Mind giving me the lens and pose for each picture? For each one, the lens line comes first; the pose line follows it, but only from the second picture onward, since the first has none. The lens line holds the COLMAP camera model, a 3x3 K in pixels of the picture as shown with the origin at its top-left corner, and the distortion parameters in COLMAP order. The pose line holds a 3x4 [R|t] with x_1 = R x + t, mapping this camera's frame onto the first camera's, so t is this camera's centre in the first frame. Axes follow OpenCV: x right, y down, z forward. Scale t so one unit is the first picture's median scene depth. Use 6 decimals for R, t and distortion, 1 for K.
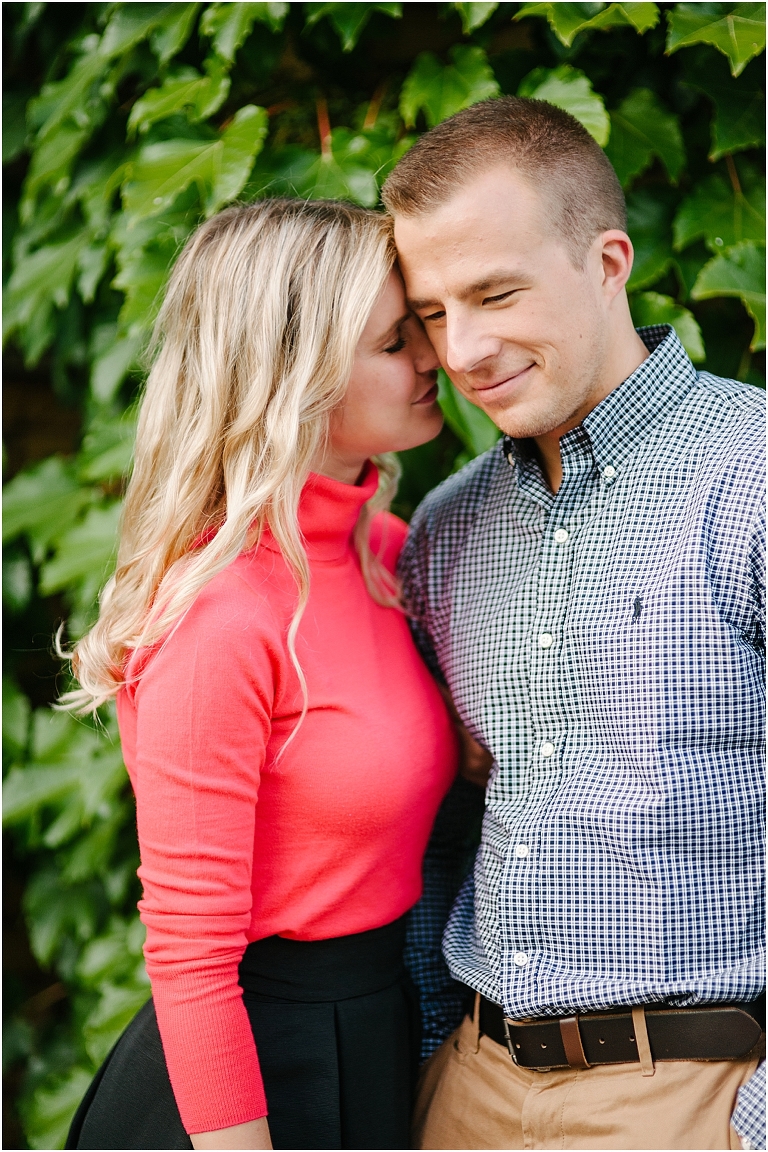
lens RADIAL K [[2936.4, 0, 384.0], [0, 2936.4, 576.0], [0, 0, 1]] dist [-0.090599, -0.457539]
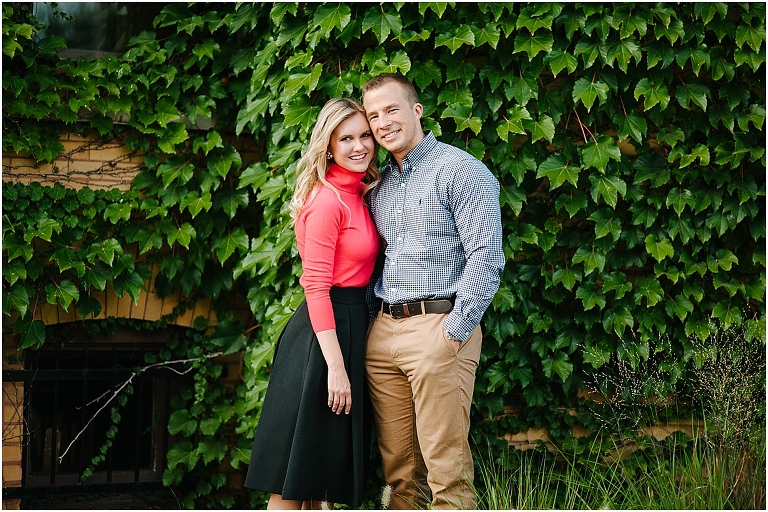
lens RADIAL K [[1957.6, 0, 384.0], [0, 1957.6, 256.0], [0, 0, 1]] dist [-0.090599, -0.457539]
pose [[0.999733, 0.002060, 0.023033, -0.022313], [-0.002386, 0.999897, 0.014127, 0.039867], [-0.023002, -0.014178, 0.999635, -1.378389]]
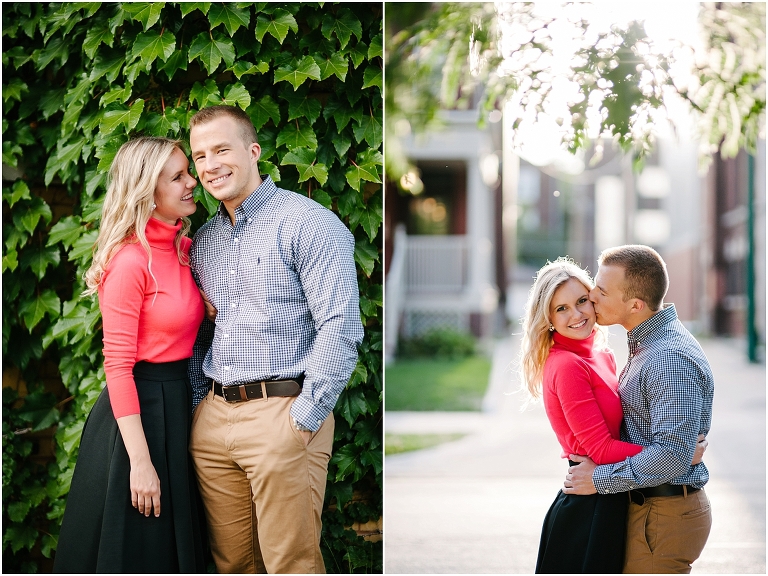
lens RADIAL K [[1375.0, 0, 384.0], [0, 1375.0, 288.0], [0, 0, 1]] dist [-0.491811, 2.820451]
pose [[0.987257, -0.002133, 0.159122, -0.018428], [0.000698, 0.999959, 0.009068, 0.023796], [-0.159135, -0.008841, 0.987217, -0.435811]]
